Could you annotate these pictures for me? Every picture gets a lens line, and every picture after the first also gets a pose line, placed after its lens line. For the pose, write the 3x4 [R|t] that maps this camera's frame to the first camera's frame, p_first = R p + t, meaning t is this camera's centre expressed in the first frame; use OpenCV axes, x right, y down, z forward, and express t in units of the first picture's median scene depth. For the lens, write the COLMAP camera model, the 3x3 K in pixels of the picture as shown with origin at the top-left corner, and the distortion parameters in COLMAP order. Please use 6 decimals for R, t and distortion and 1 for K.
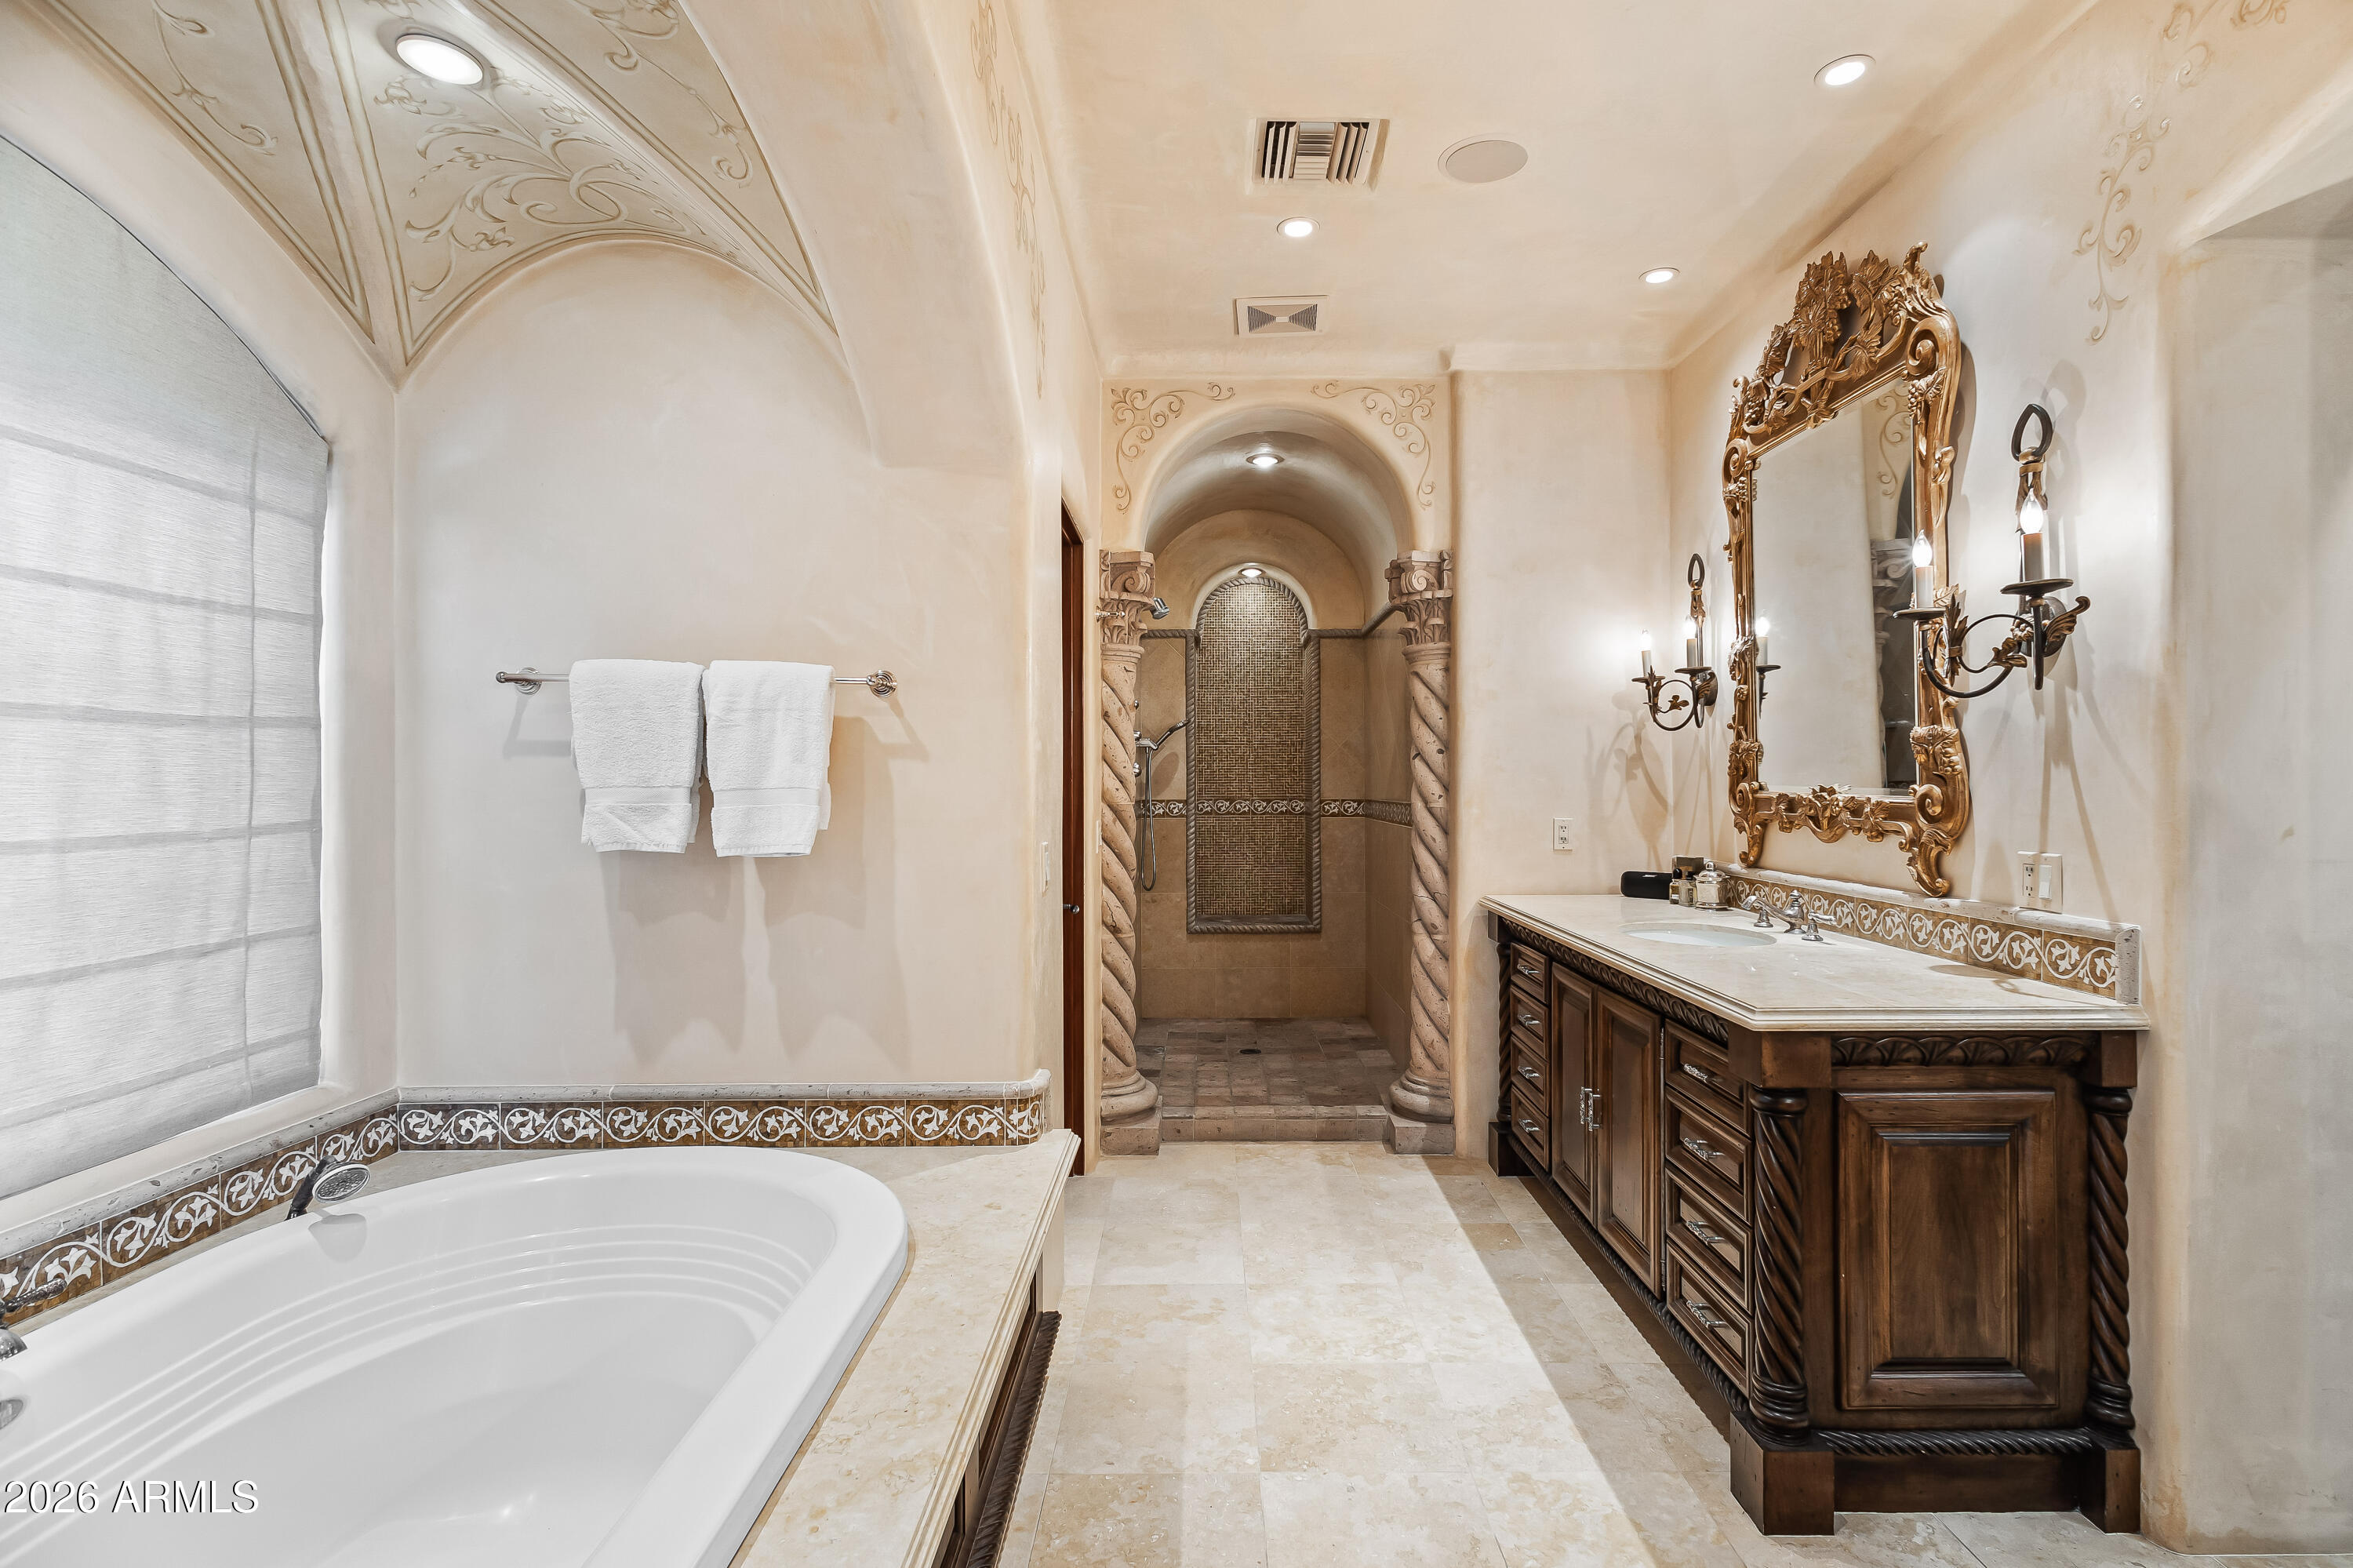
lens RADIAL K [[1043.2, 0, 1188.4], [0, 1043.2, 789.5], [0, 0, 1]] dist [0.004361, -0.000840]
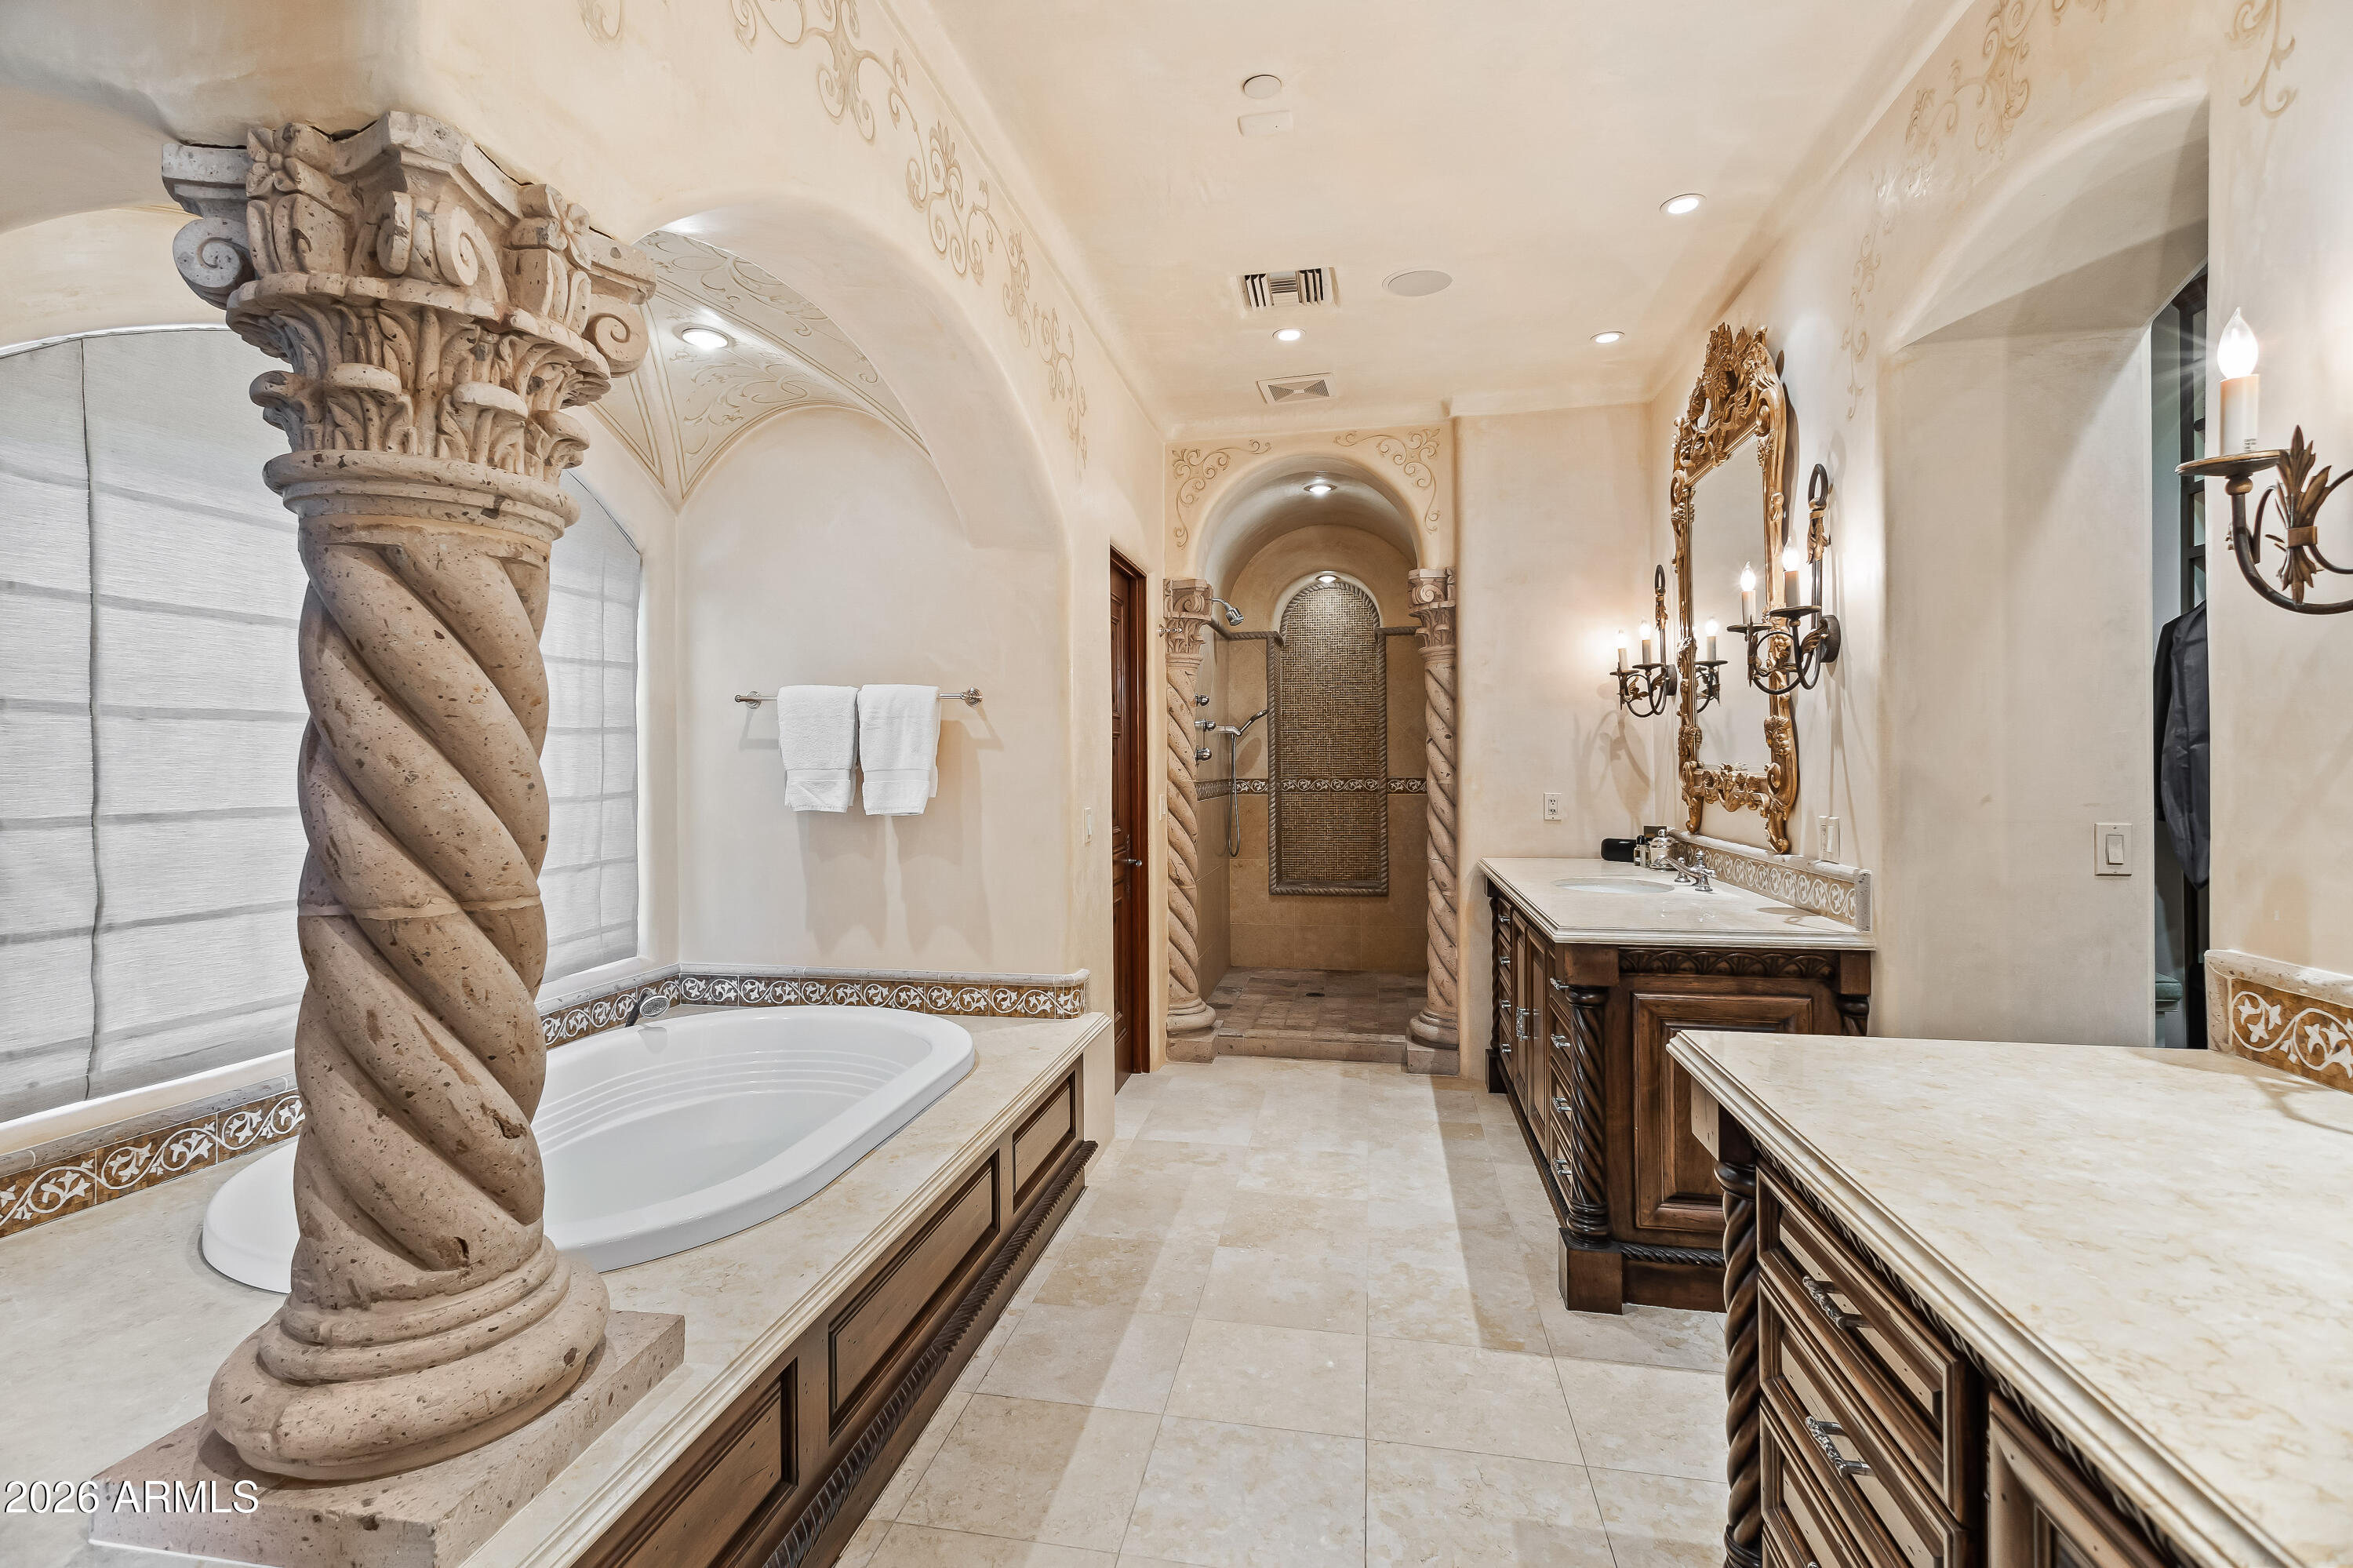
lens RADIAL K [[1095.4, 0, 1164.8], [0, 1095.4, 773.6], [0, 0, 1]] dist [-0.000527, 0.000342]
pose [[0.978661, -0.003263, -0.205456, 0.282062], [0.003800, 0.999990, 0.002218, 0.002380], [0.205447, -0.002952, 0.978664, -0.439153]]
